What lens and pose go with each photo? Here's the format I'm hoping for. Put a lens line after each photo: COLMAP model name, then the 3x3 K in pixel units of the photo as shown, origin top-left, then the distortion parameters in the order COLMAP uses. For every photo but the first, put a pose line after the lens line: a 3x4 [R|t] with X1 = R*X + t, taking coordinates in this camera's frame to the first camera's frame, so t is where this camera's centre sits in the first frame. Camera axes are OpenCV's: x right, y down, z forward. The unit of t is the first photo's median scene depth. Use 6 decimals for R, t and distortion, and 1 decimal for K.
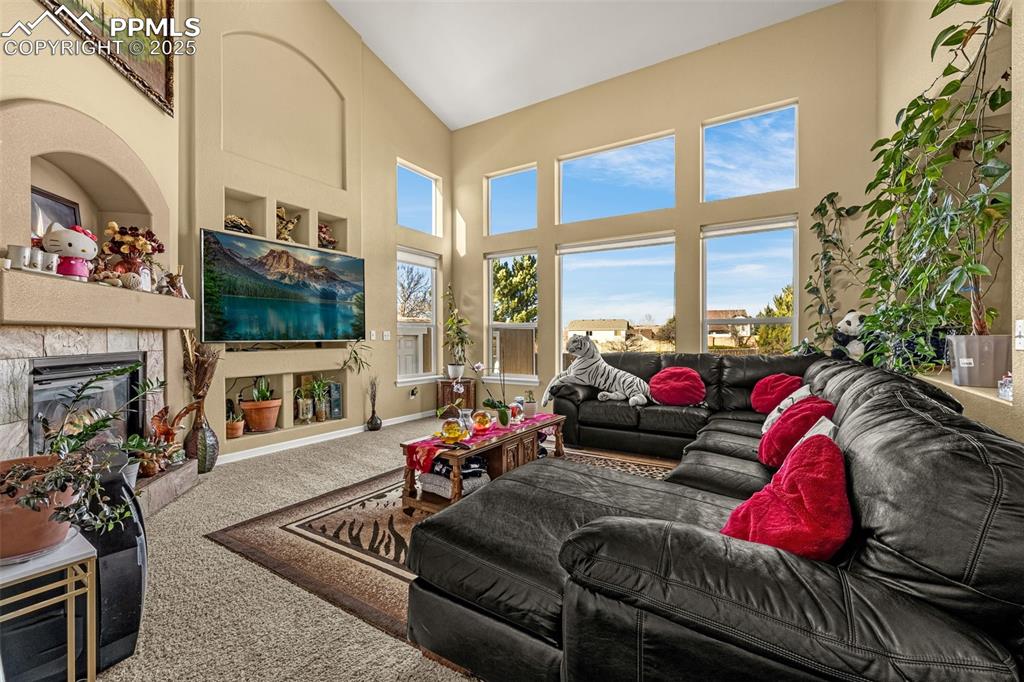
lens RADIAL K [[433.0, 0, 510.6], [0, 433.0, 337.3], [0, 0, 1]] dist [0.000256, 0.000024]
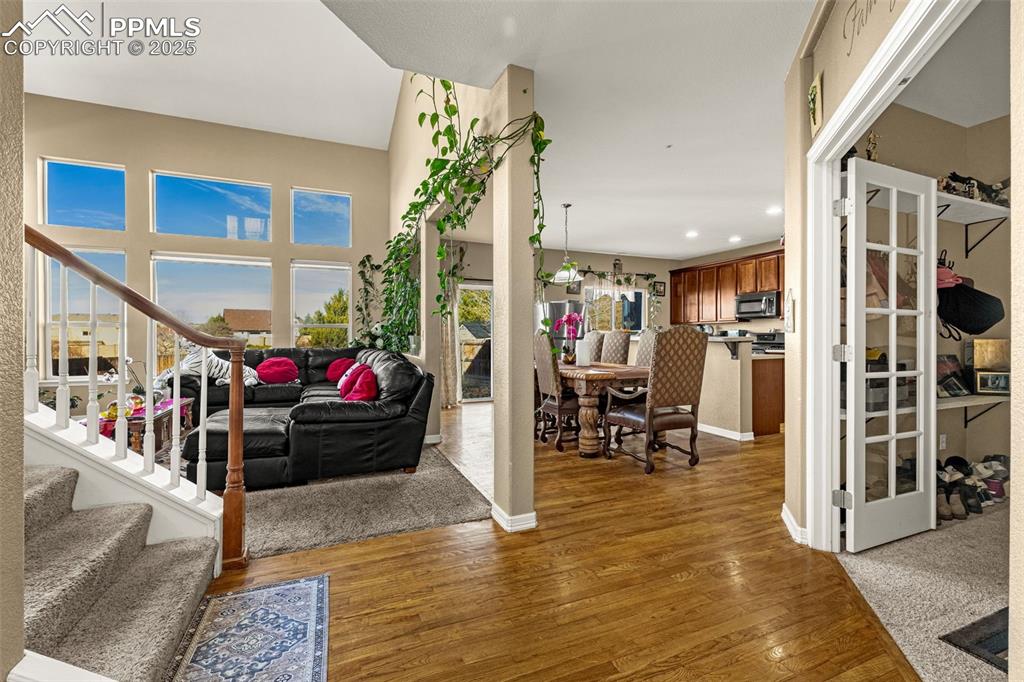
lens RADIAL K [[433.0, 0, 510.6], [0, 433.0, 337.3], [0, 0, 1]] dist [0.000256, 0.000024]
pose [[0.571784, -0.000950, 0.820404, -0.382038], [0.001141, 0.999999, 0.000363, 0.002521], [-0.820403, 0.000728, 0.571785, -0.492807]]
